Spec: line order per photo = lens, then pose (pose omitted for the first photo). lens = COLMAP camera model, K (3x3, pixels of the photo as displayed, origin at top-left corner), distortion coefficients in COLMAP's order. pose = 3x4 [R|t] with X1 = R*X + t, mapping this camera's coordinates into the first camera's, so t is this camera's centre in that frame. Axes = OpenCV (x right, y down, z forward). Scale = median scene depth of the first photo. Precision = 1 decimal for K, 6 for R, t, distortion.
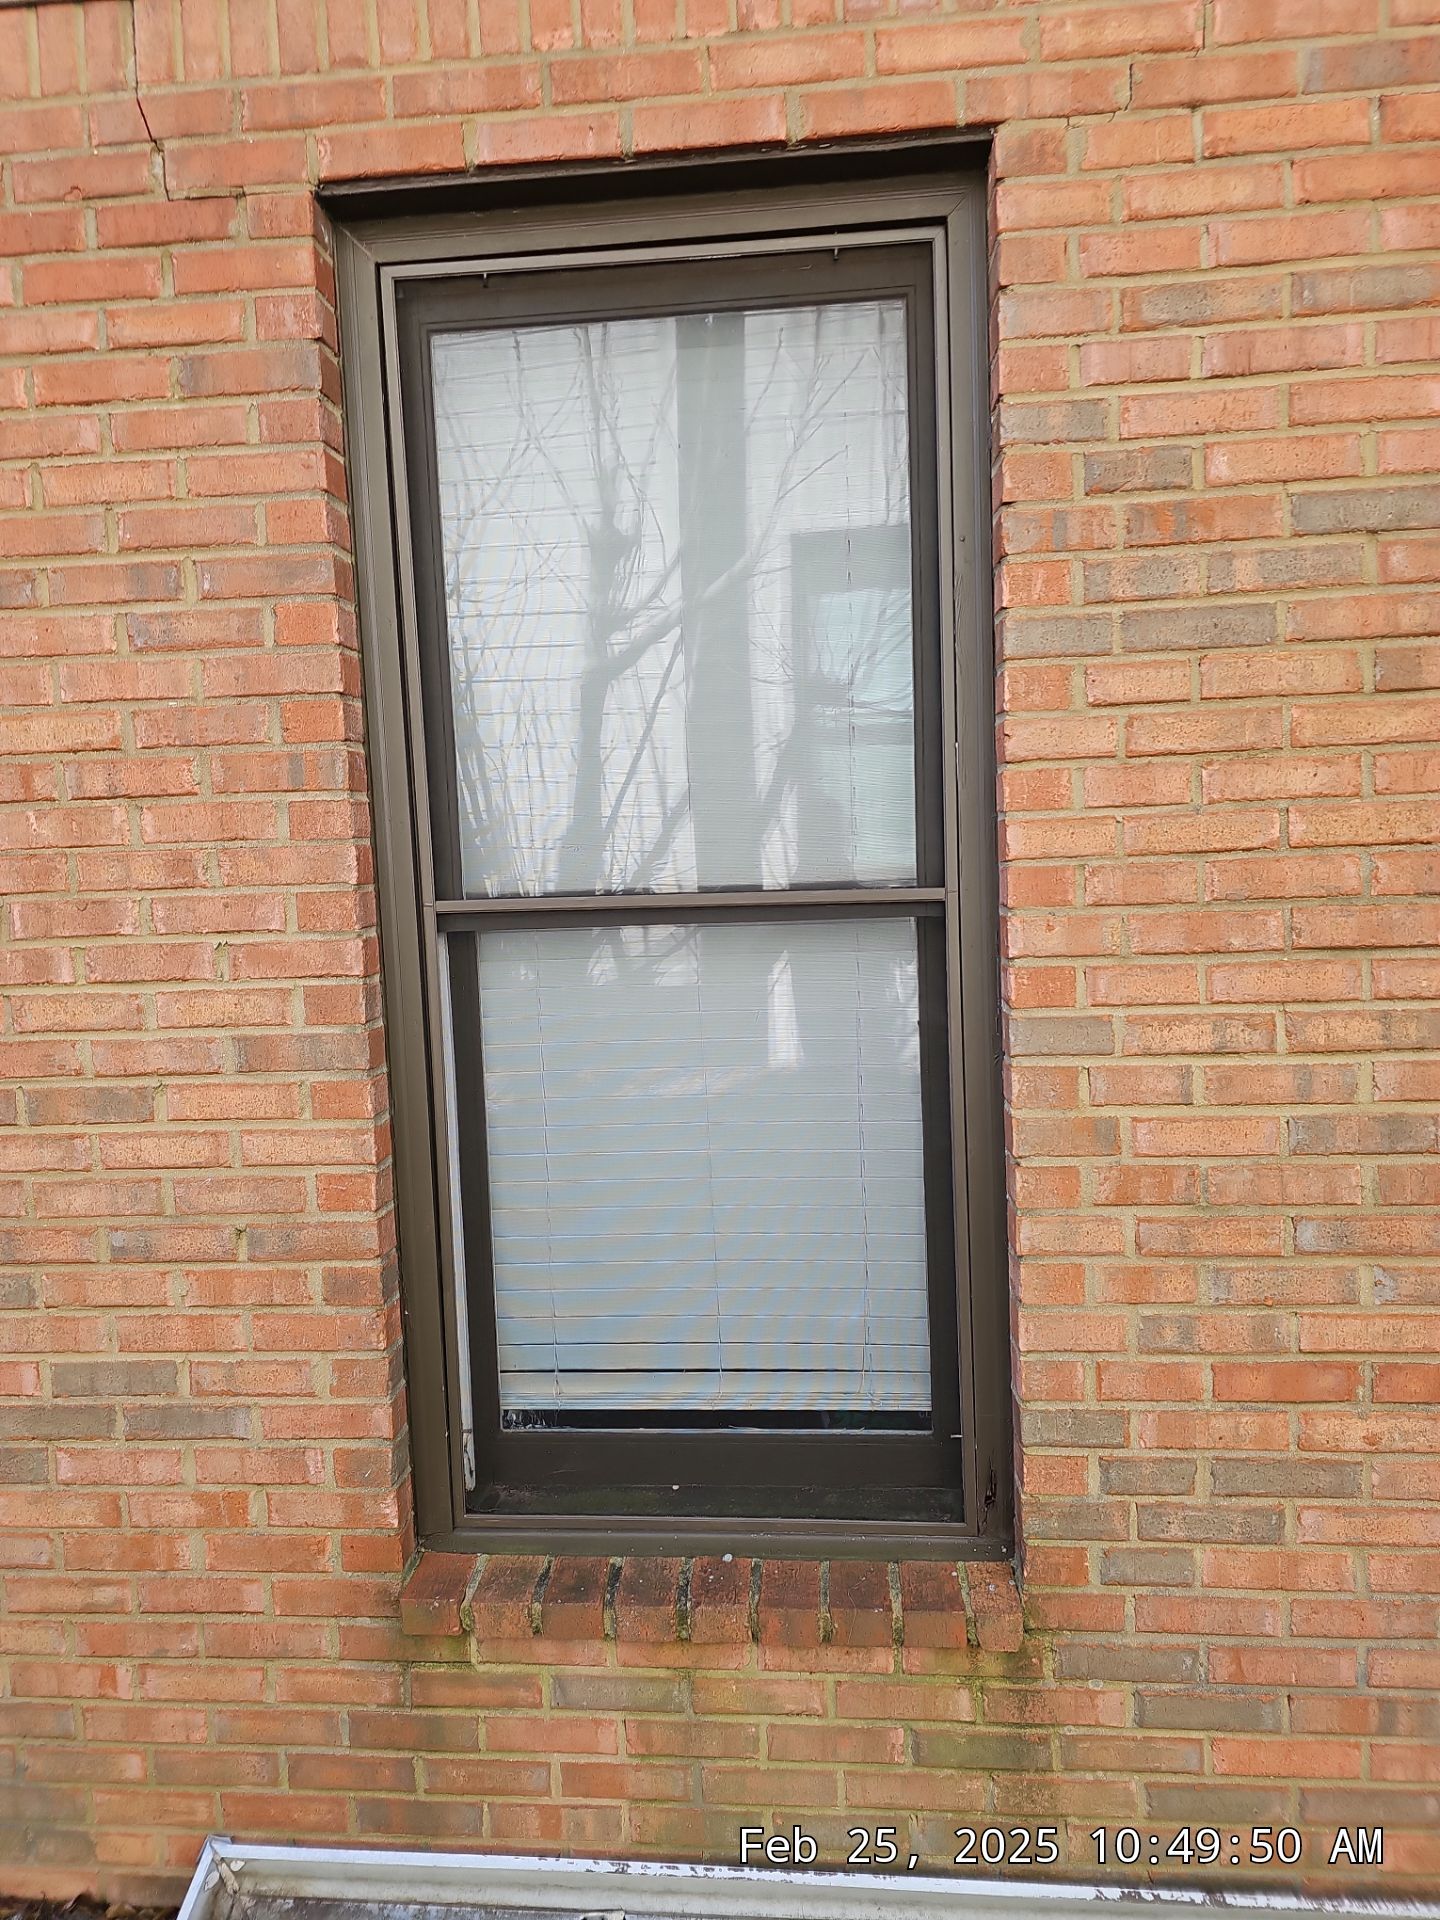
lens RADIAL K [[1322.1, 0, 695.6], [0, 1322.1, 955.3], [0, 0, 1]] dist [0.057008, -0.045692]
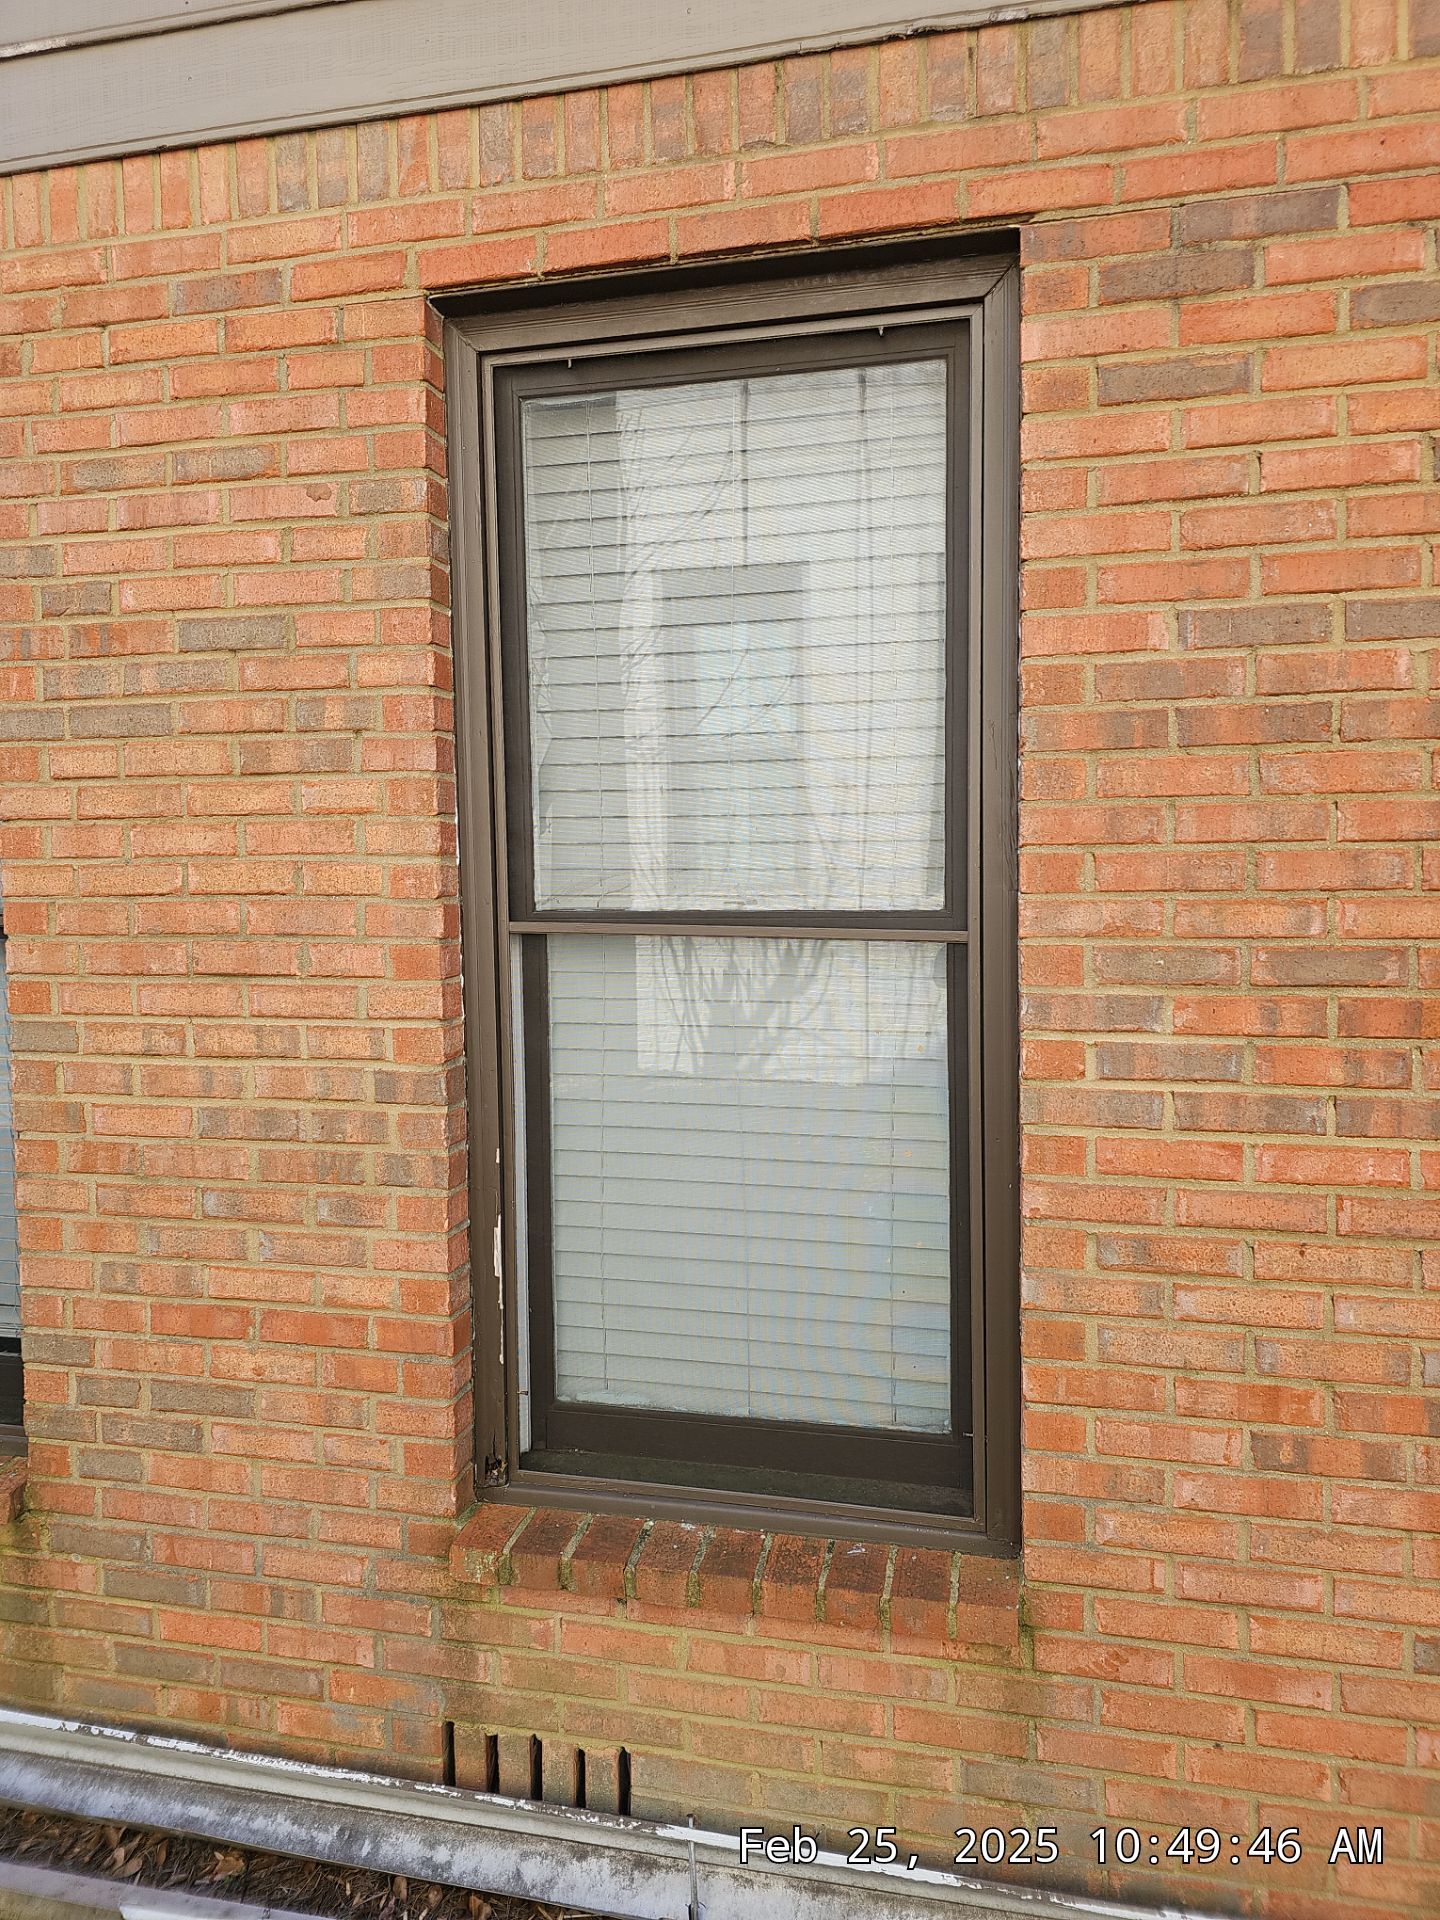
lens RADIAL K [[1291.4, 0, 720.0], [0, 1291.4, 960.0], [0, 0, 1]] dist [0.049370, -0.035139]
pose [[0.990562, 0.037803, -0.131749, 1.087975], [-0.041366, 0.998846, -0.024417, -0.008622], [0.130674, 0.029636, 0.990982, -0.156708]]
